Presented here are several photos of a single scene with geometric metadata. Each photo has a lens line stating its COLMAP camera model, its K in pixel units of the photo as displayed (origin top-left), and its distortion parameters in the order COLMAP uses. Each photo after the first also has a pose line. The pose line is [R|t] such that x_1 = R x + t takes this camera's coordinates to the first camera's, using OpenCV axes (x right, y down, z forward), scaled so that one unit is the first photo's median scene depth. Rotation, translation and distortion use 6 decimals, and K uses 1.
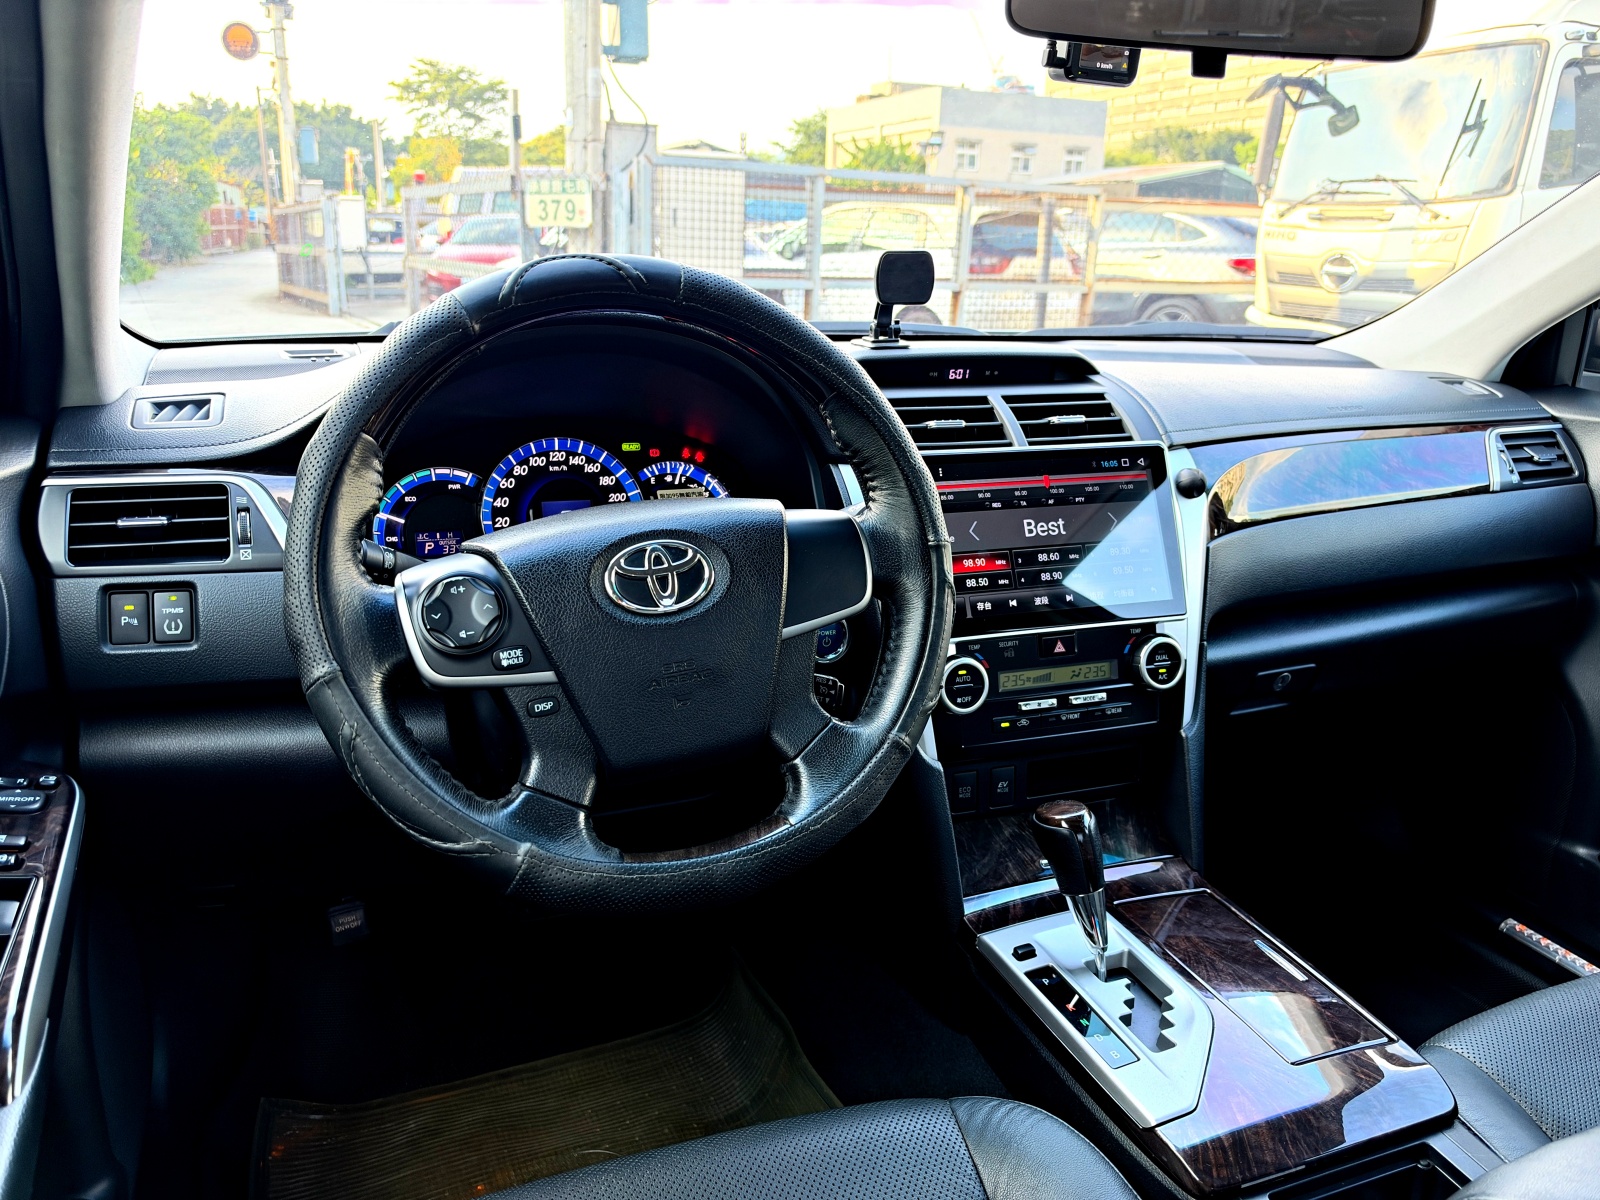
lens RADIAL K [[1104.9, 0, 727.5], [0, 1104.9, 593.2], [0, 0, 1]] dist [0.060823, -0.108968]
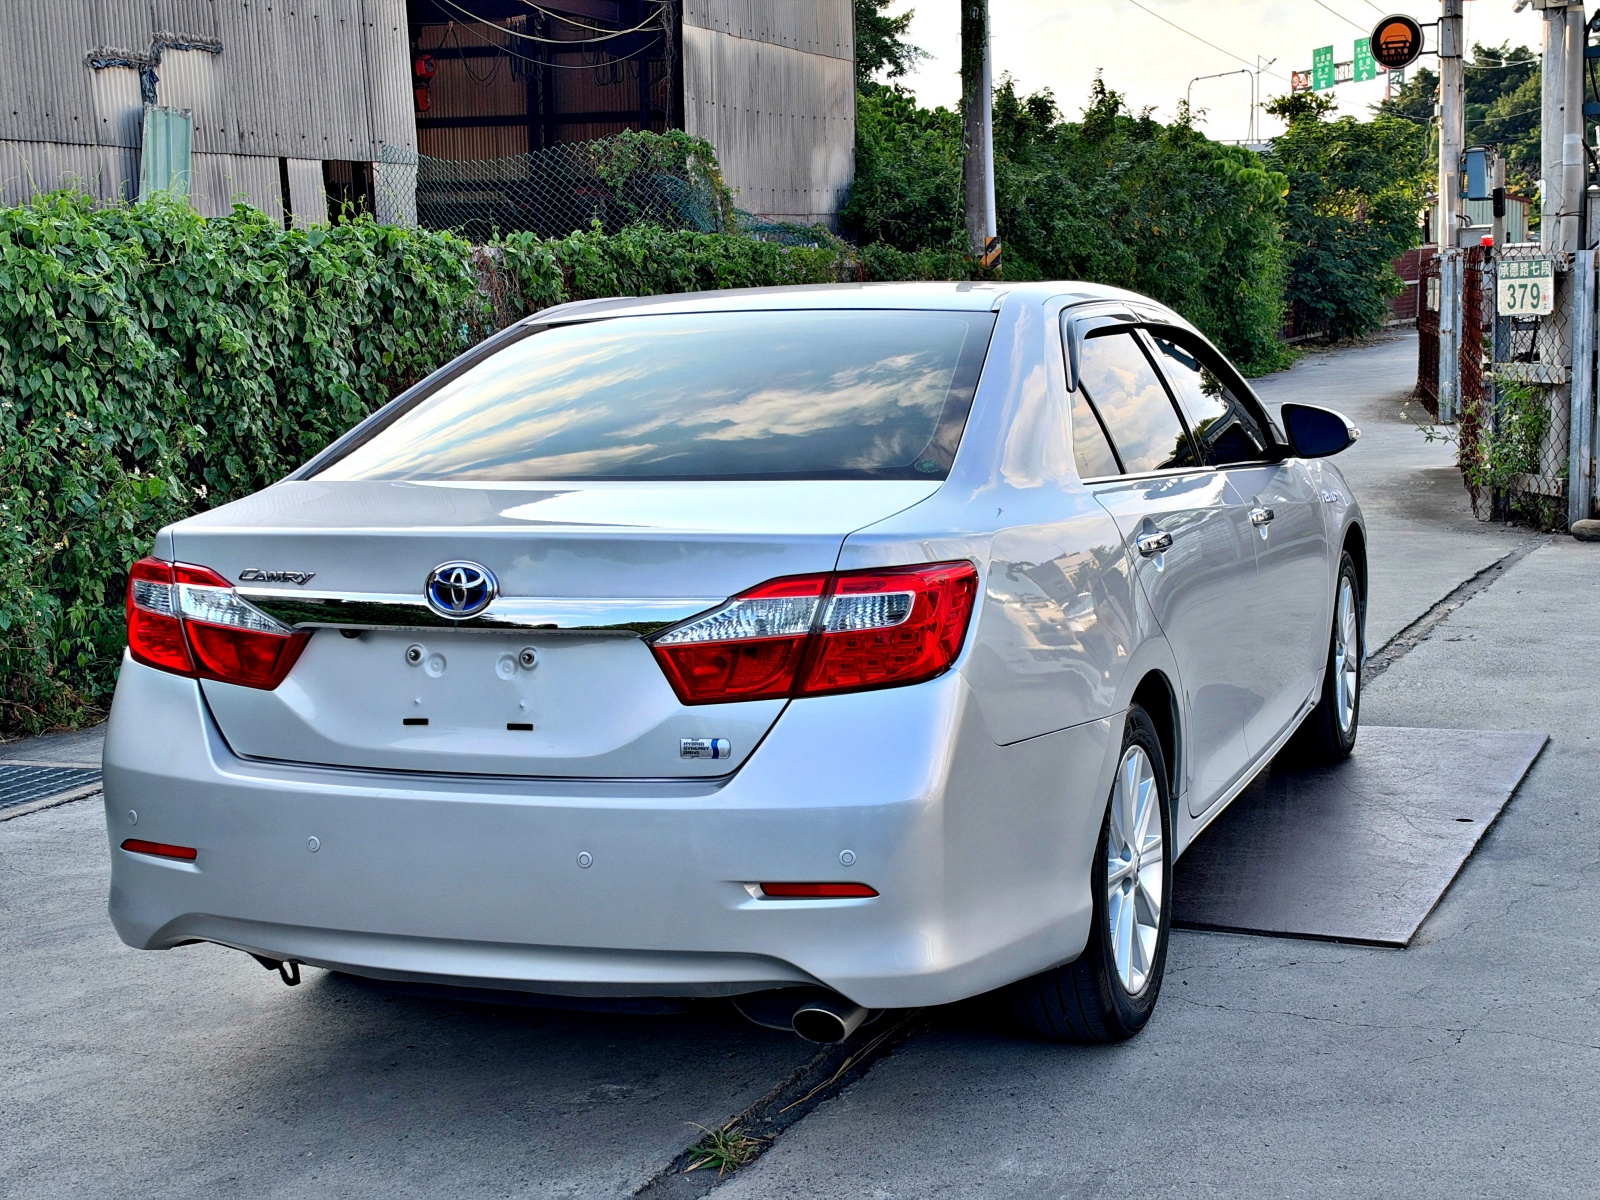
lens RADIAL K [[2417.2, 0, 800.0], [0, 2417.2, 600.0], [0, 0, 1]] dist [0.017861, 0.040913]
pose [[0.741009, 0.032986, -0.670684, 2.803223], [-0.143492, 0.983501, -0.110167, 0.667953], [0.655985, 0.177872, 0.733516, -2.731497]]
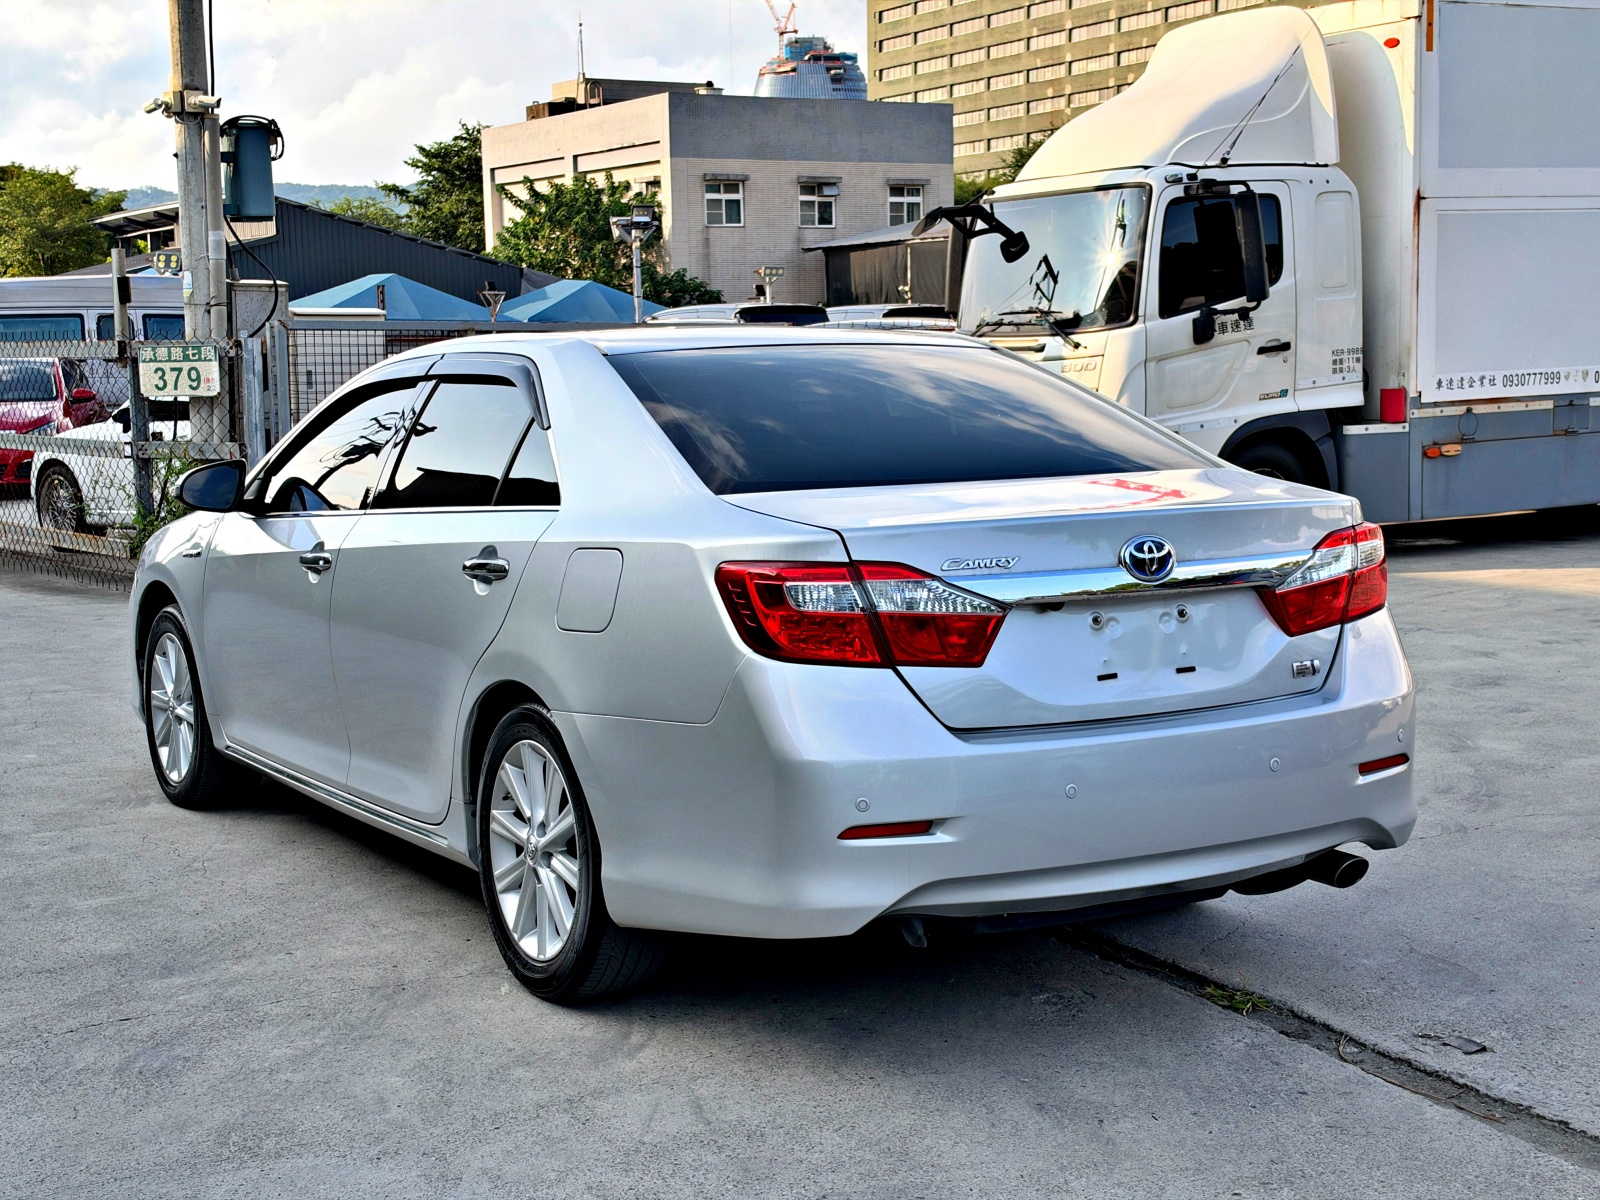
lens RADIAL K [[2465.3, 0, 800.0], [0, 2465.3, 600.0], [0, 0, 1]] dist [0.035387, 0.080202]
pose [[0.978388, -0.060708, 0.197663, -0.280351], [0.097837, 0.978069, -0.183874, 1.012168], [-0.182166, 0.199239, 0.962870, -4.021267]]
